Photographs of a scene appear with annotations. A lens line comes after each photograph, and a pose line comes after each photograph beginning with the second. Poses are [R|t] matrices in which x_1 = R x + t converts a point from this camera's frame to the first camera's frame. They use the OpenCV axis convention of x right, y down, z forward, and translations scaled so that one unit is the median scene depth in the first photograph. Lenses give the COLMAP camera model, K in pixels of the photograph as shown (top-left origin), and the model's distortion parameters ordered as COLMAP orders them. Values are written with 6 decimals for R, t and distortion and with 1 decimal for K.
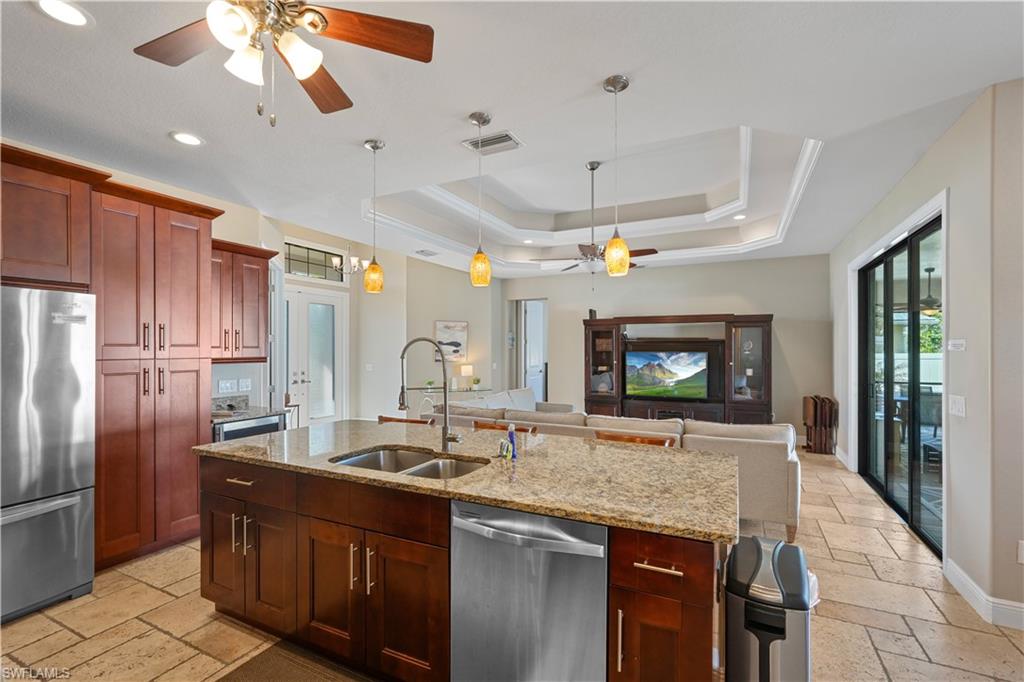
lens RADIAL K [[452.5, 0, 515.4], [0, 452.5, 346.7], [0, 0, 1]] dist [-0.014726, 0.007638]
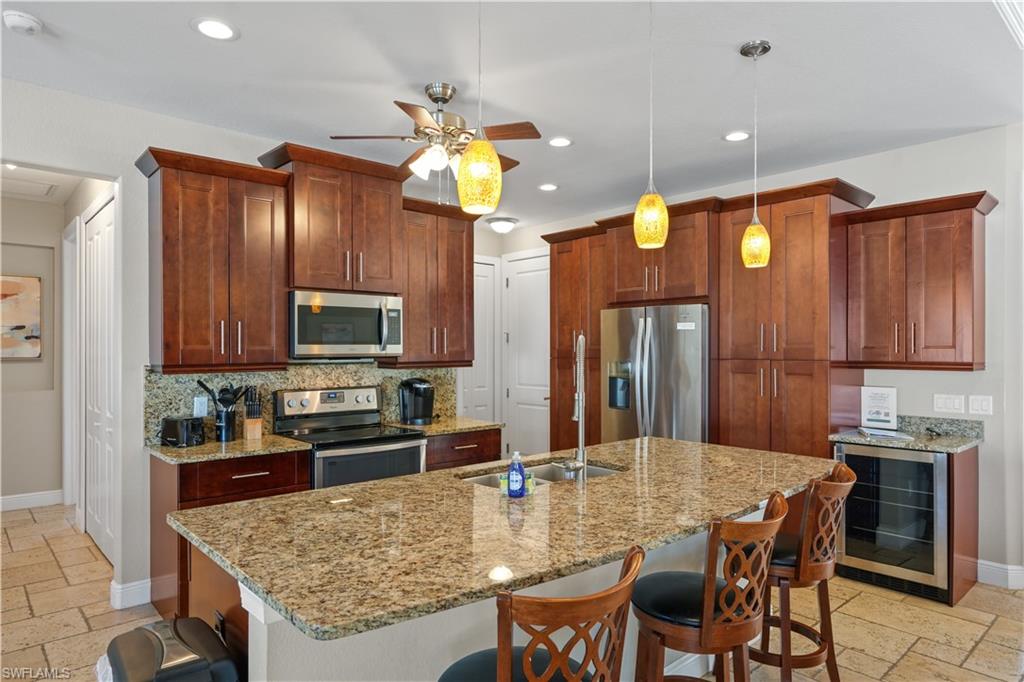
lens RADIAL K [[619.6, 0, 514.3], [0, 619.6, 346.8], [0, 0, 1]] dist [-0.000445, 0.000140]
pose [[-0.364841, -0.002716, -0.931066, 0.675566], [0.004676, 0.999978, -0.004749, 0.003219], [0.931058, -0.006086, -0.364820, 0.990745]]
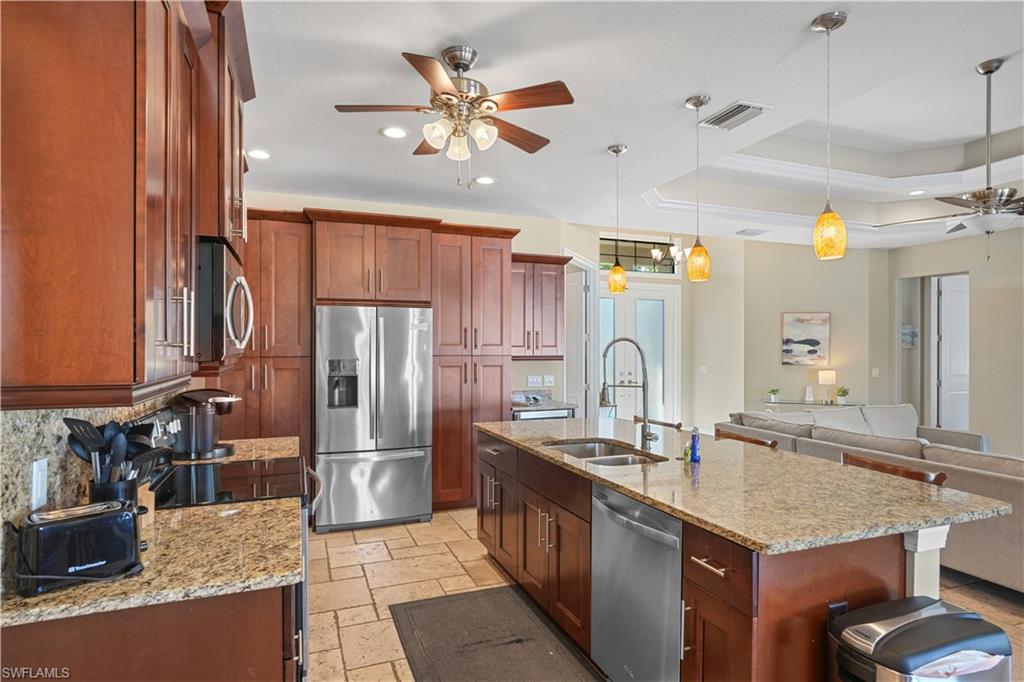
lens RADIAL K [[561.4, 0, 513.7], [0, 561.4, 346.8], [0, 0, 1]] dist [-0.007318, 0.002155]
pose [[0.738021, 0.001217, -0.674777, 0.369069], [0.000406, 0.999997, 0.002248, -0.001079], [0.674778, -0.001932, 0.738018, -0.097332]]
